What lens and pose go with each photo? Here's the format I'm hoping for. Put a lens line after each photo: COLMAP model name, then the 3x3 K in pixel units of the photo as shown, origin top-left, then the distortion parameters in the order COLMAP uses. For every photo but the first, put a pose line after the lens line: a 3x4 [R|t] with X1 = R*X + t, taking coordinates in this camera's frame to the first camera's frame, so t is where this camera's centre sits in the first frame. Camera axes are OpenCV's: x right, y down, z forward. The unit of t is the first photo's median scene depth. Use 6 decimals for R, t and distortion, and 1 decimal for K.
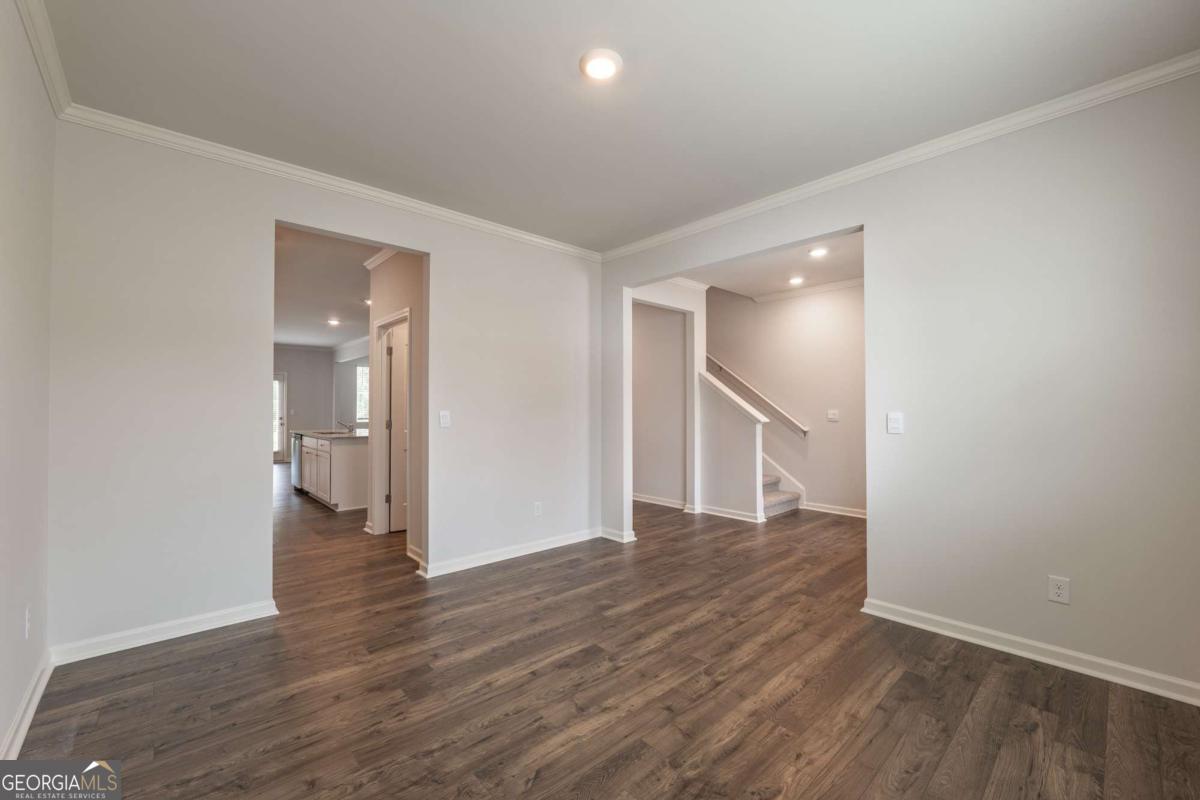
lens RADIAL K [[481.3, 0, 602.8], [0, 481.3, 402.7], [0, 0, 1]] dist [-0.007176, -0.000357]
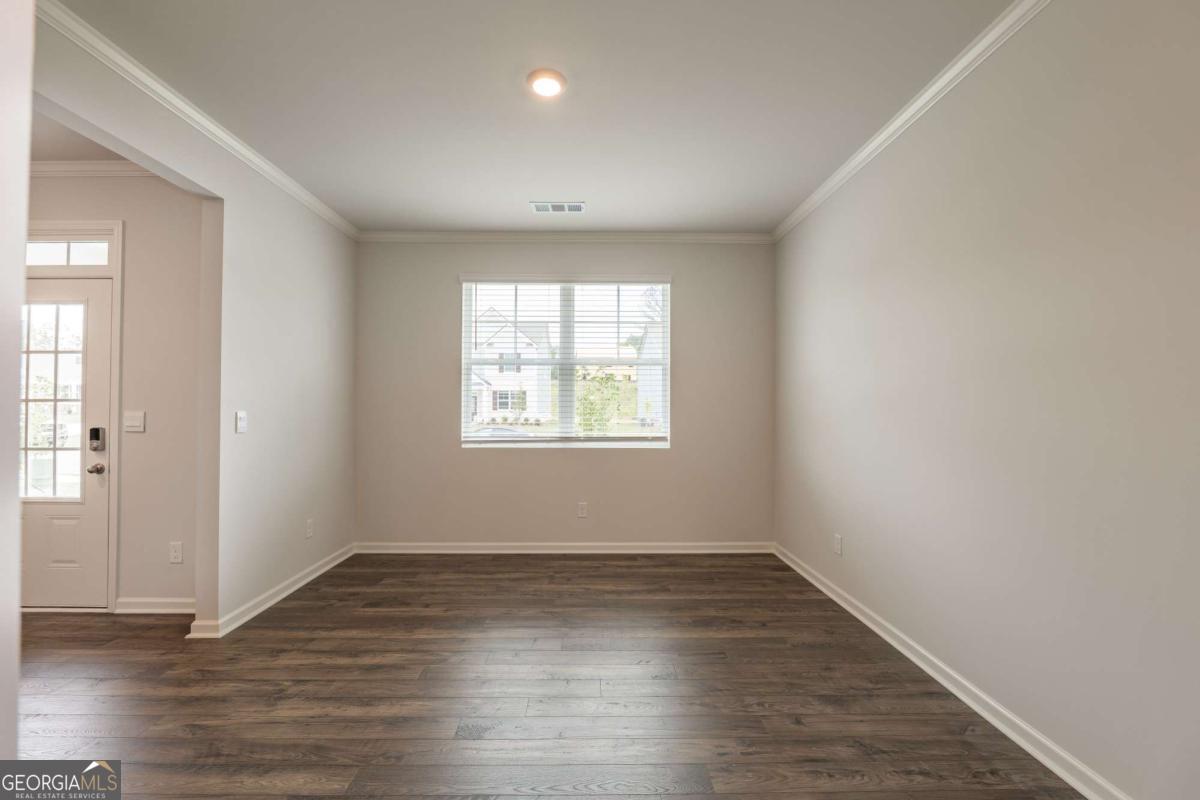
lens RADIAL K [[481.3, 0, 605.8], [0, 481.3, 402.7], [0, 0, 1]] dist [-0.007176, -0.000357]
pose [[-0.750501, 0.003182, 0.660861, -0.689715], [-0.013373, 0.999711, -0.019999, 0.022473], [-0.660734, -0.023847, -0.750241, 1.478244]]
